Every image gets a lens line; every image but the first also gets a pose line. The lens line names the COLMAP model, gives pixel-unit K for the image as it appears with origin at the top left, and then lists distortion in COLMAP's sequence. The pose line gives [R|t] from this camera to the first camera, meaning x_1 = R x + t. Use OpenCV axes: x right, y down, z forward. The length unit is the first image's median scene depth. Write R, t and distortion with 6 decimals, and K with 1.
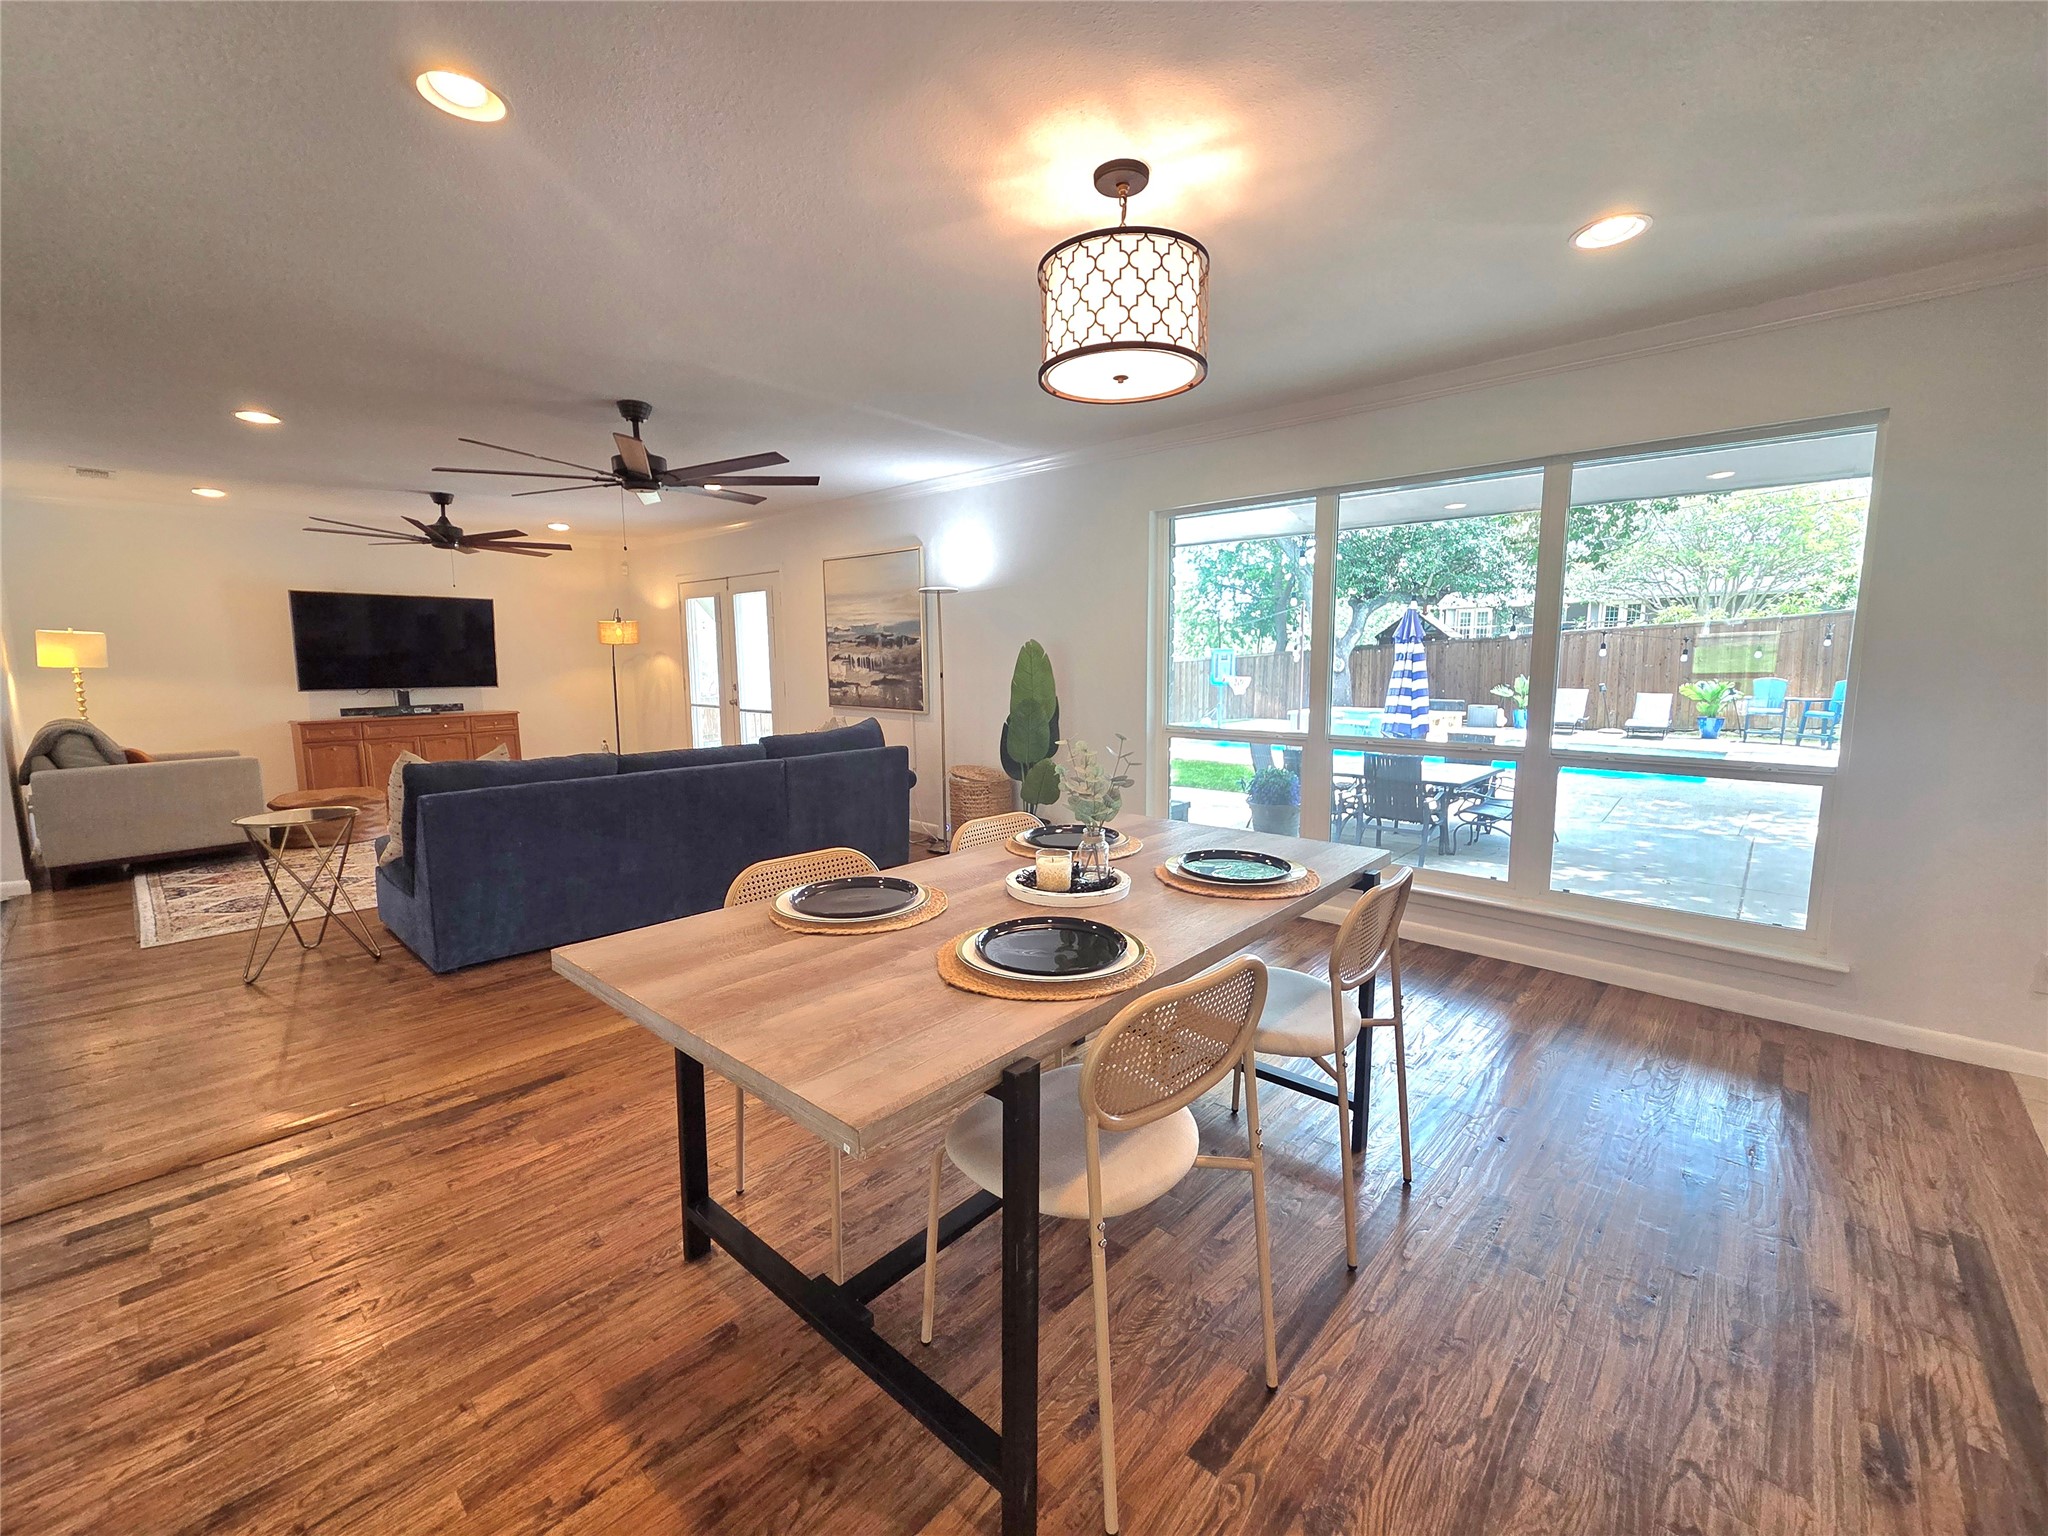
lens RADIAL K [[838.7, 0, 1017.2], [0, 838.7, 759.5], [0, 0, 1]] dist [0.003433, 0.000201]
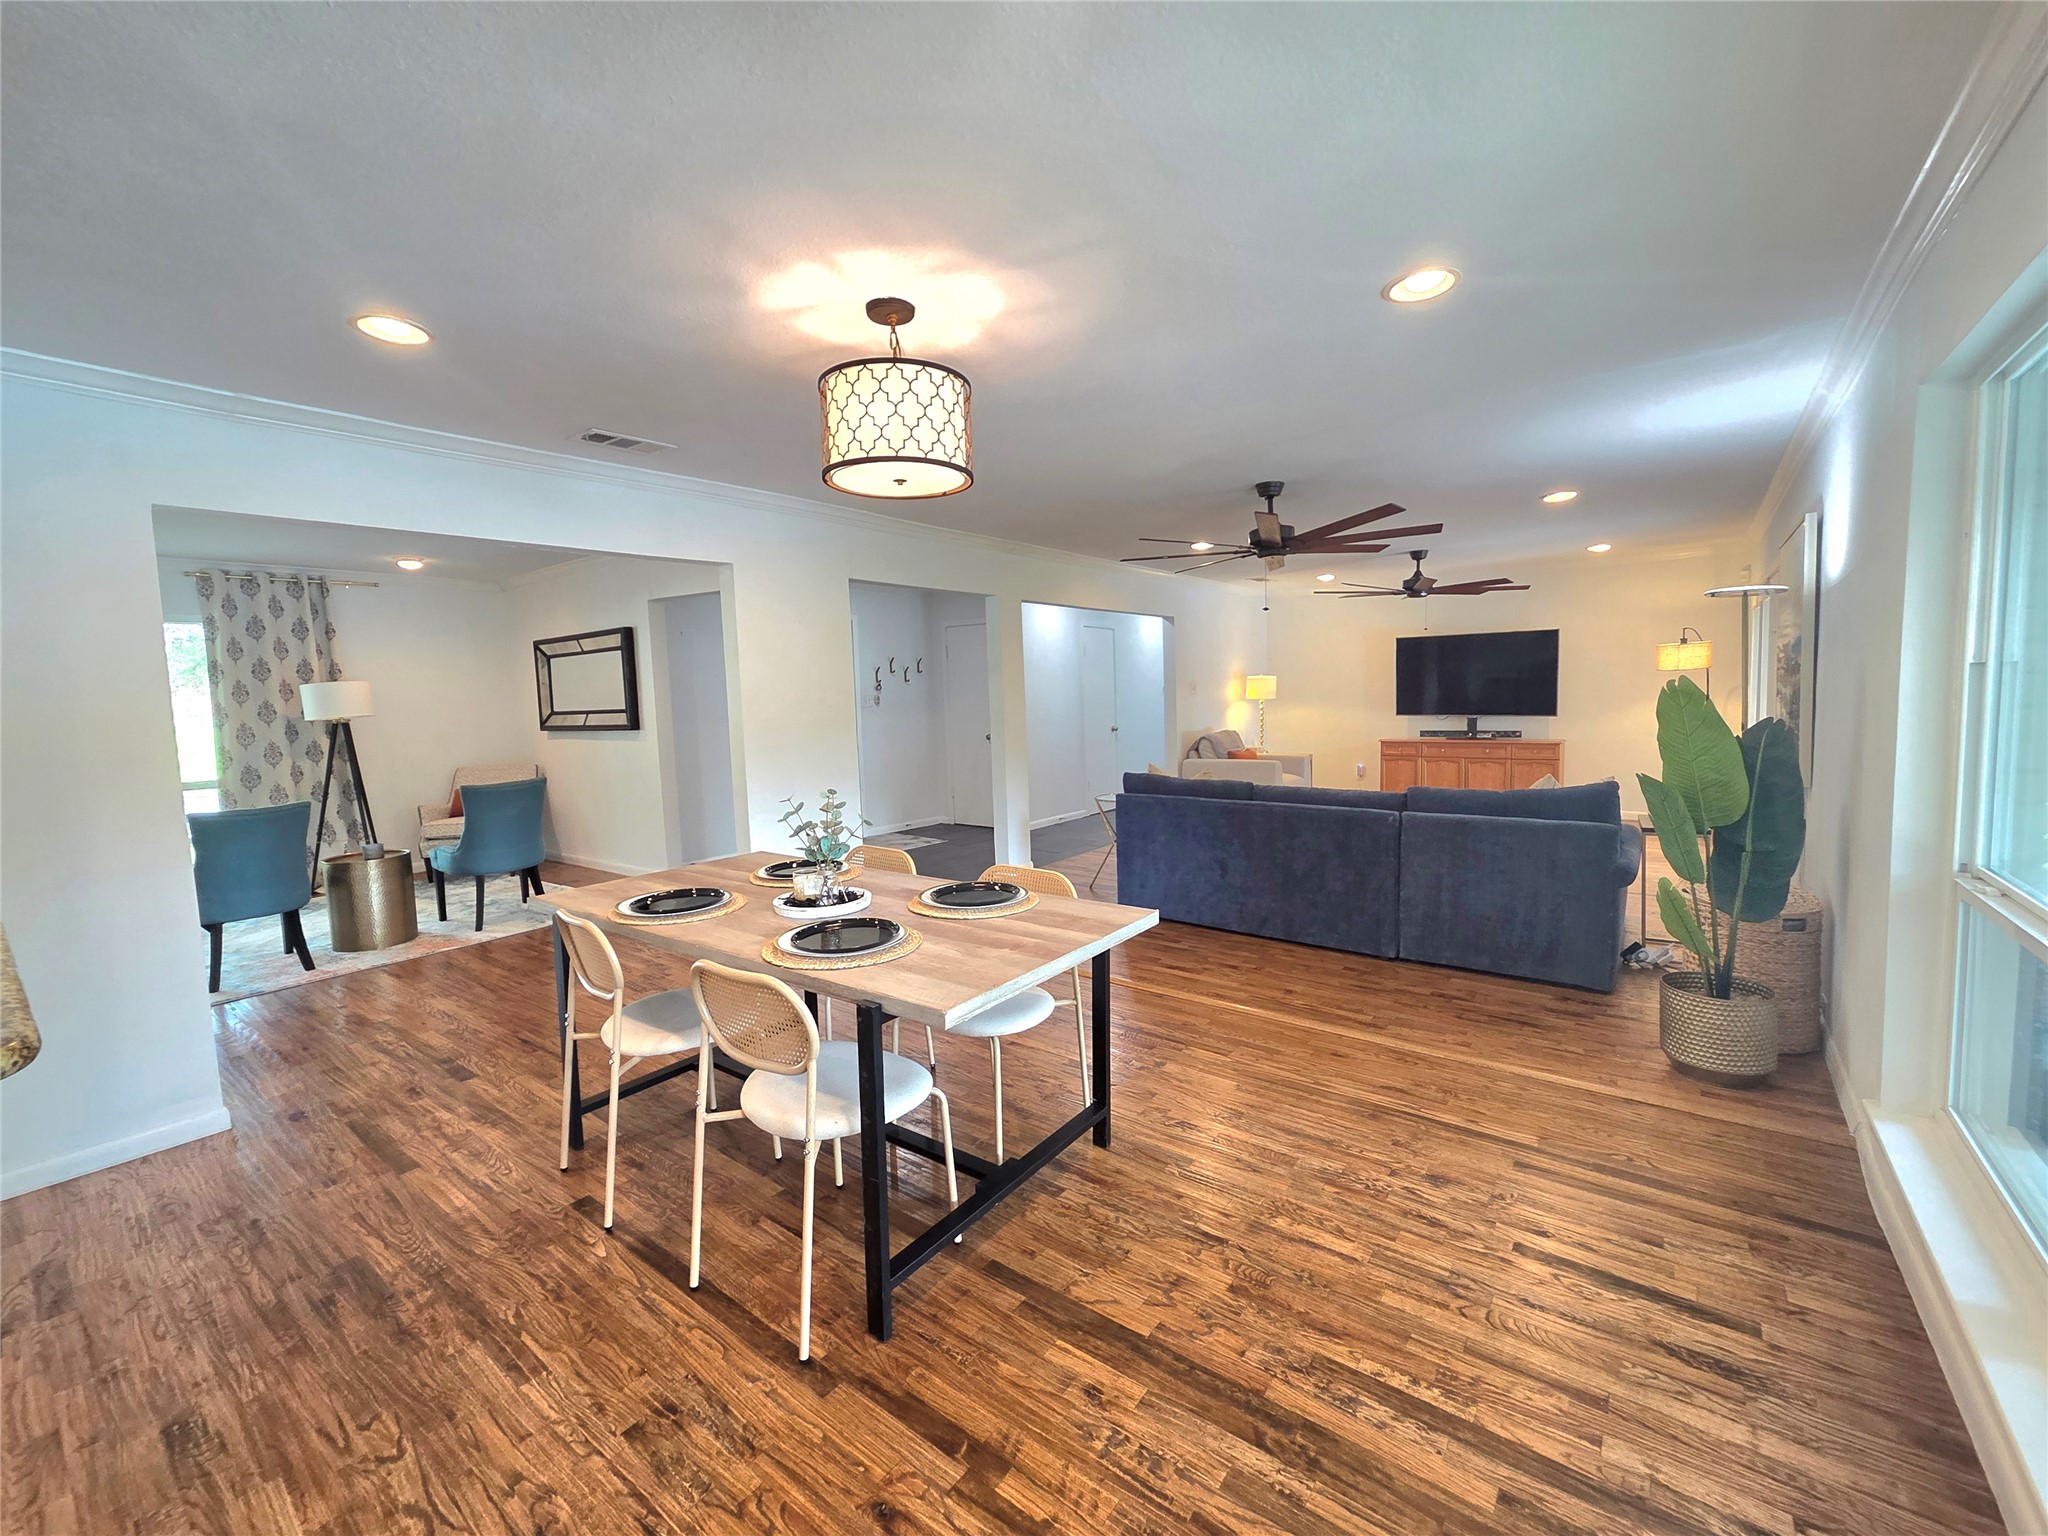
lens RADIAL K [[838.7, 0, 1017.4], [0, 838.7, 760.5], [0, 0, 1]] dist [0.003433, 0.000201]
pose [[0.090451, 0.084989, -0.992268, 0.669730], [-0.100613, 0.992034, 0.075798, -0.095481], [0.990806, 0.092979, 0.098282, 0.566252]]
